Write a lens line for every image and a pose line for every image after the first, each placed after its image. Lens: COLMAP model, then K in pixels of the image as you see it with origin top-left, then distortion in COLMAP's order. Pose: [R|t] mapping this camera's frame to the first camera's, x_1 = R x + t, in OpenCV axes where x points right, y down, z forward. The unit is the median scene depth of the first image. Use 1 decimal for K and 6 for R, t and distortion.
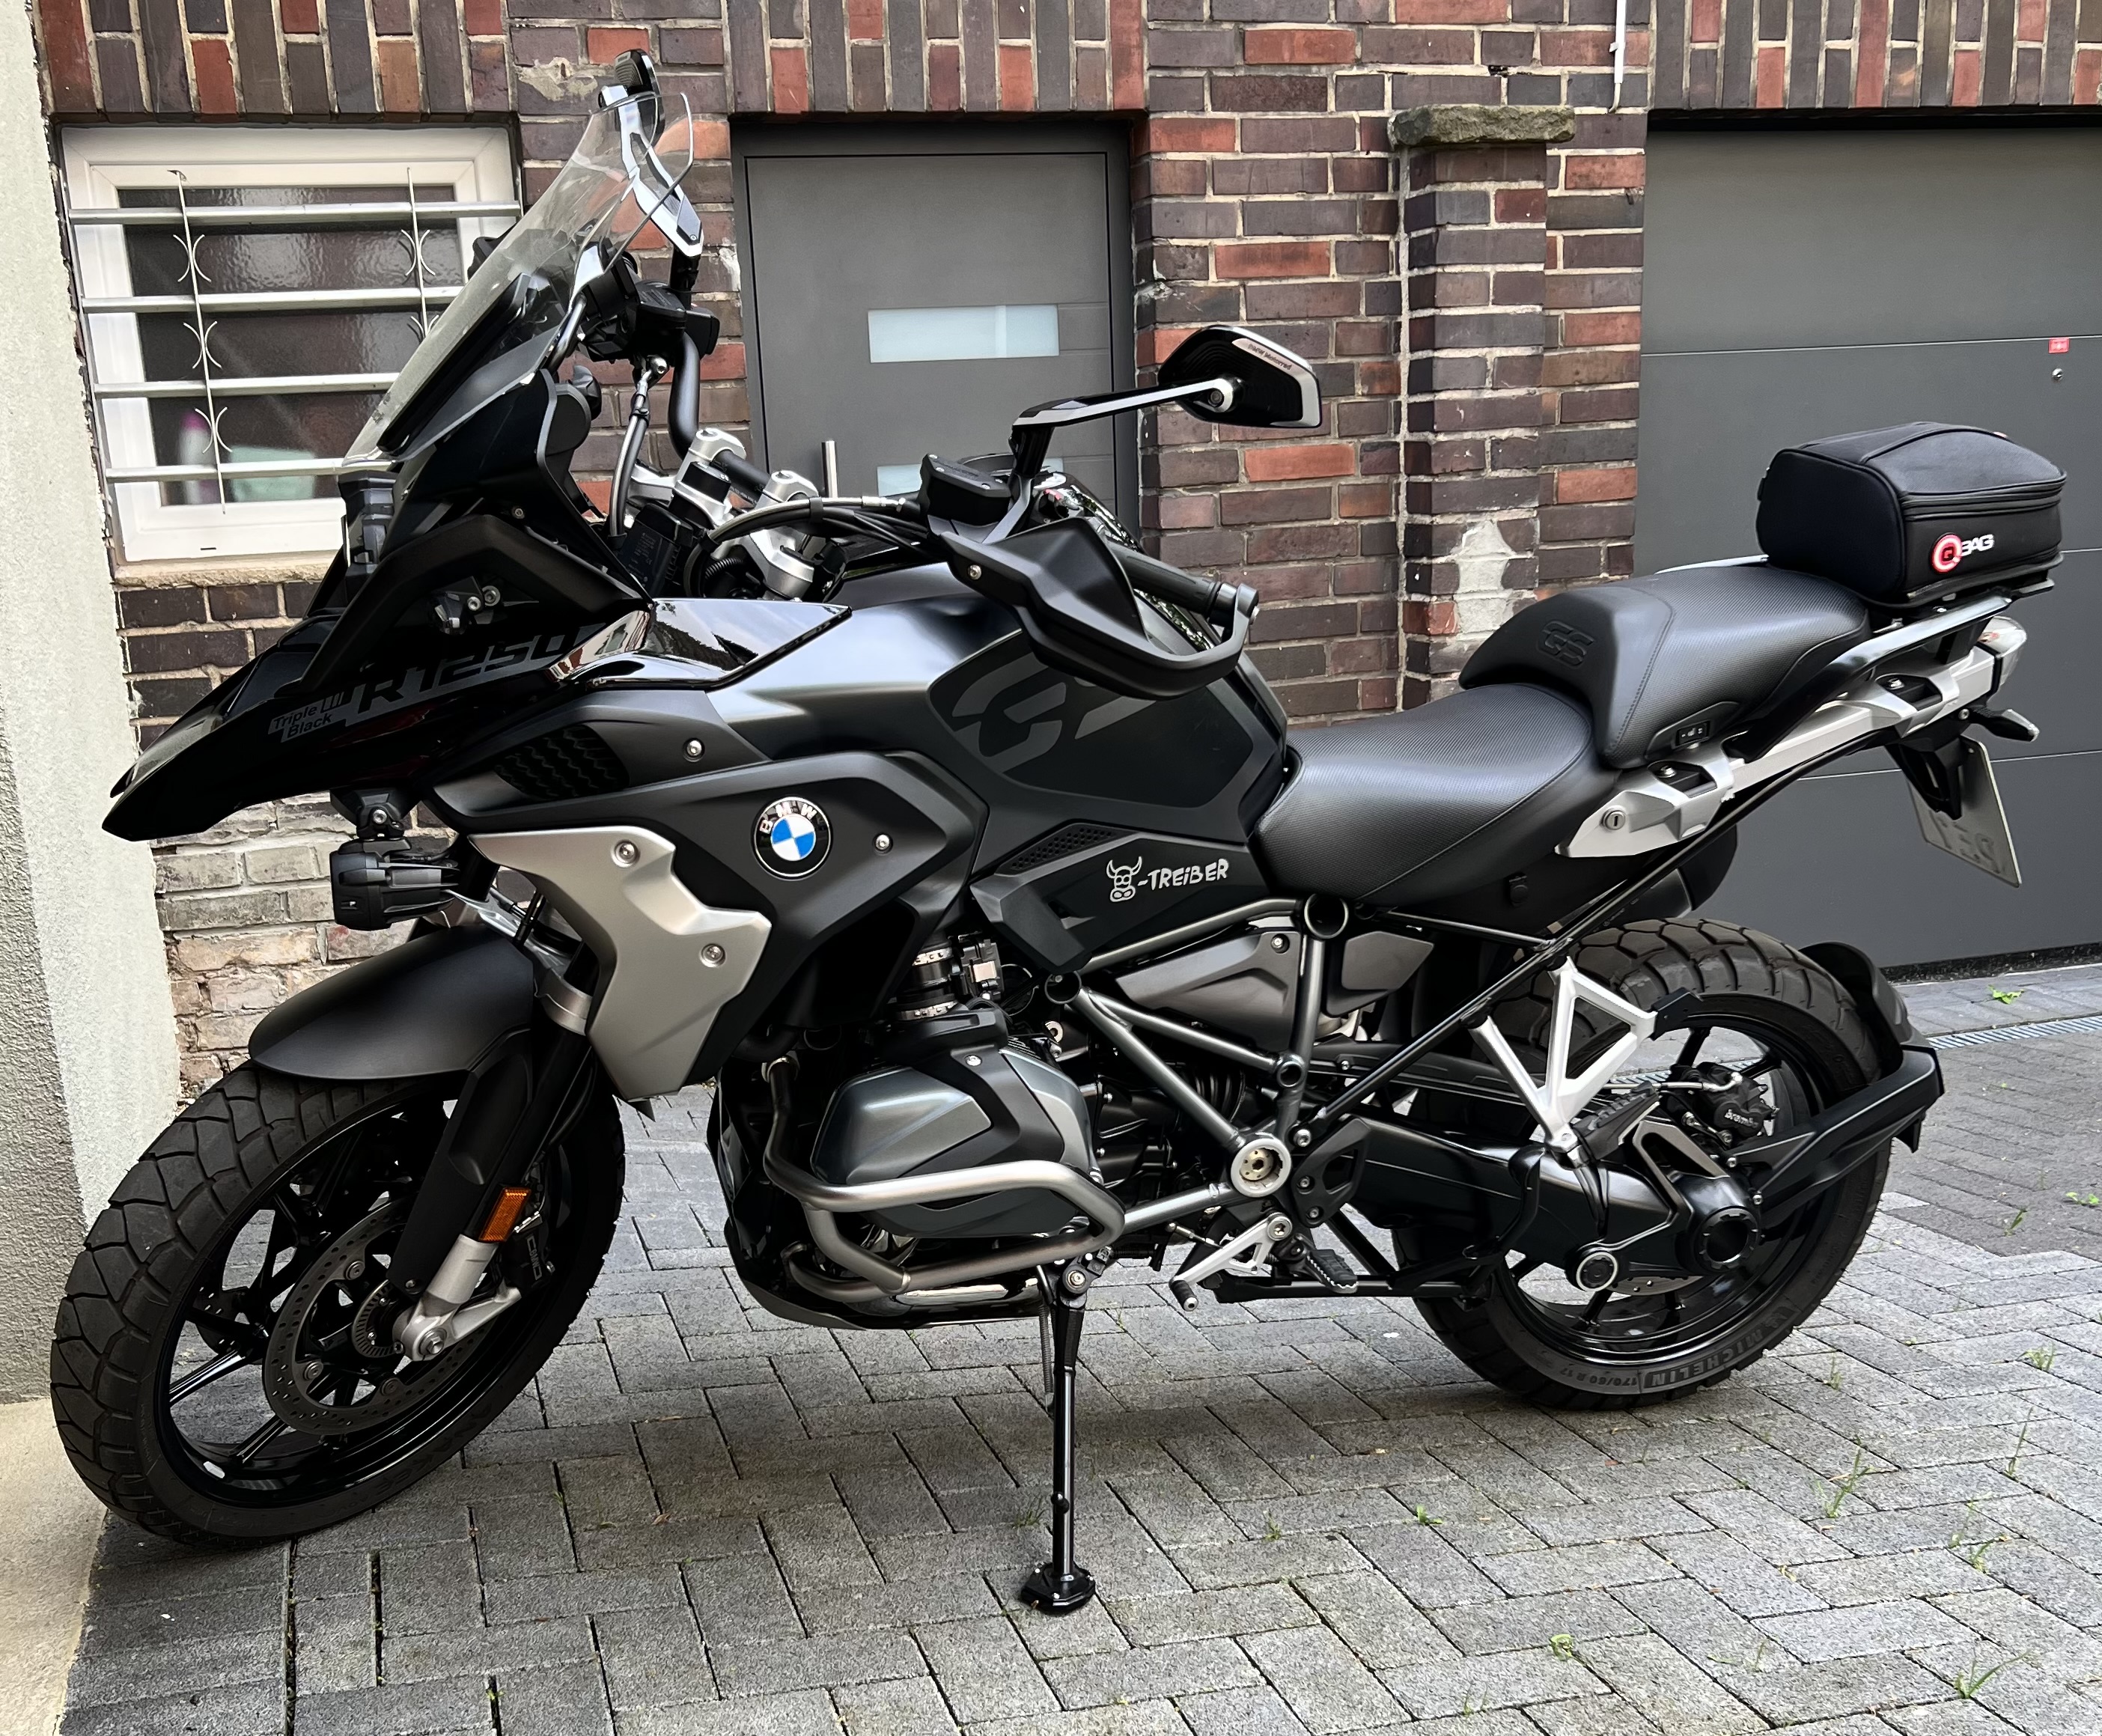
lens RADIAL K [[2179.0, 0, 1051.2], [0, 2179.0, 934.8], [0, 0, 1]] dist [0.003448, 0.048249]
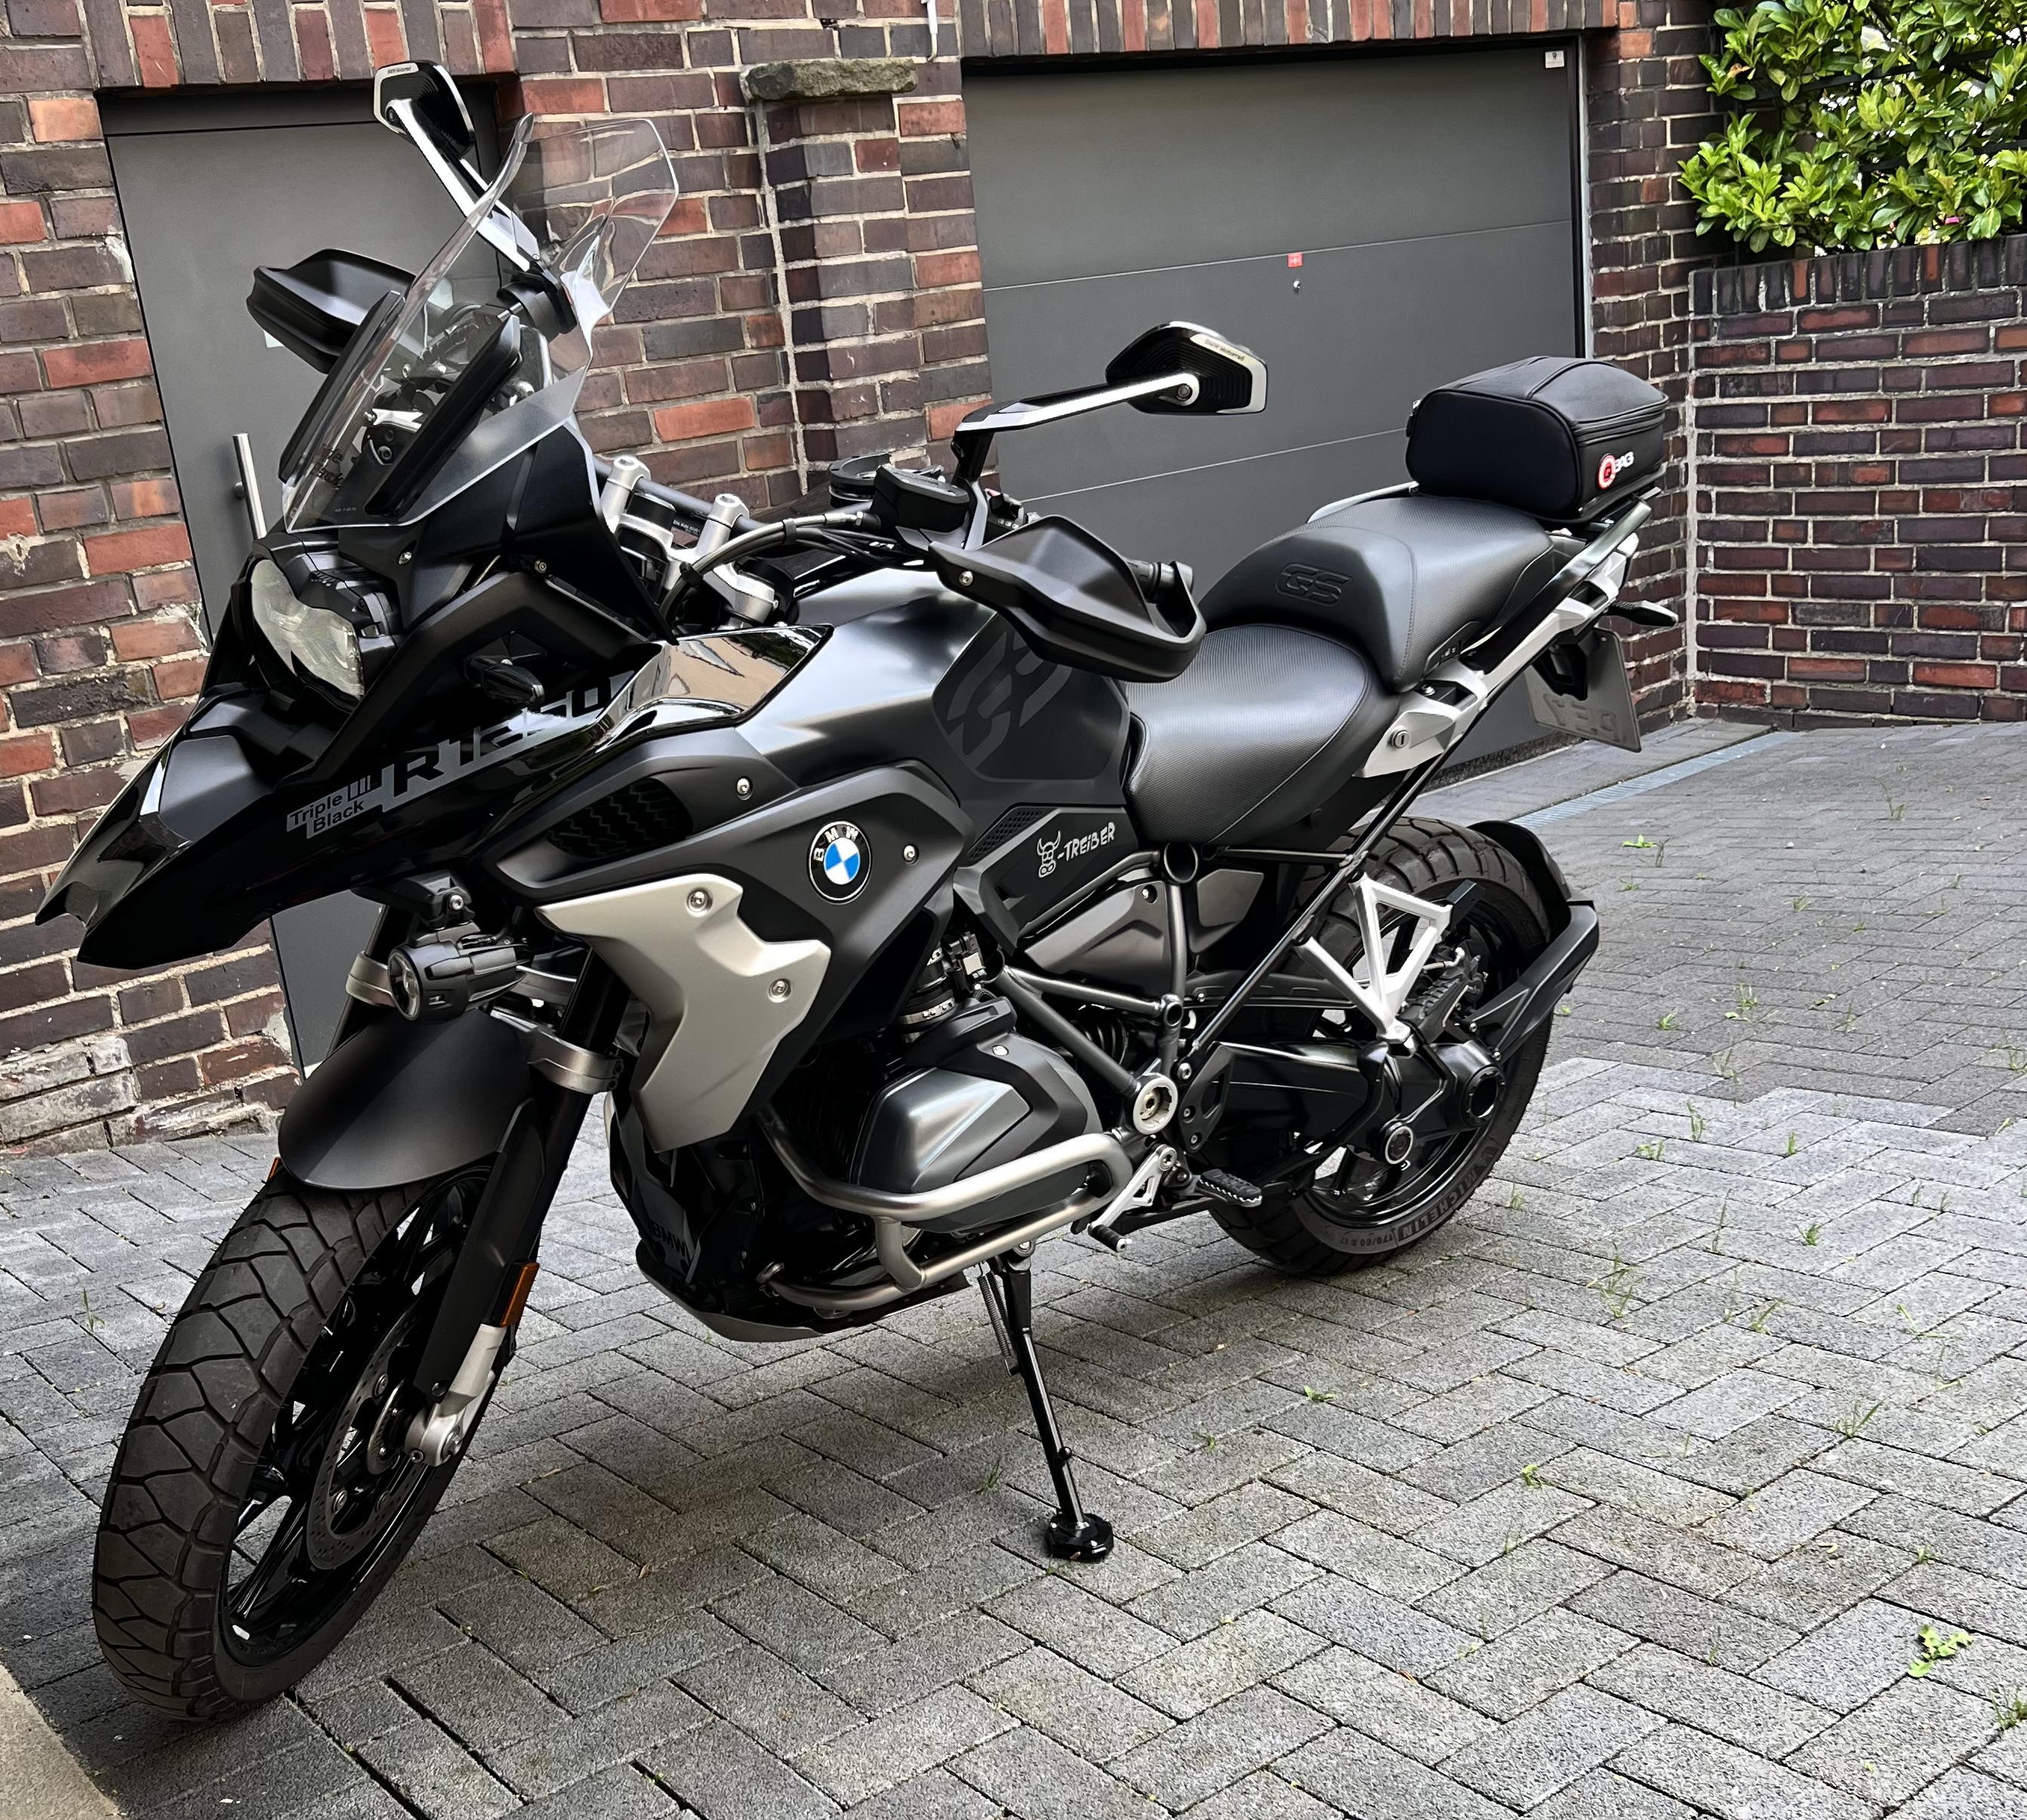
lens RADIAL K [[2150.9, 0, 1013.5], [0, 2150.9, 910.0], [0, 0, 1]] dist [0.029404, -0.027243]
pose [[0.935919, -0.149963, 0.318695, -0.126889], [0.143399, 0.988682, 0.044106, -0.019155], [-0.321702, 0.004421, 0.946831, 0.013192]]
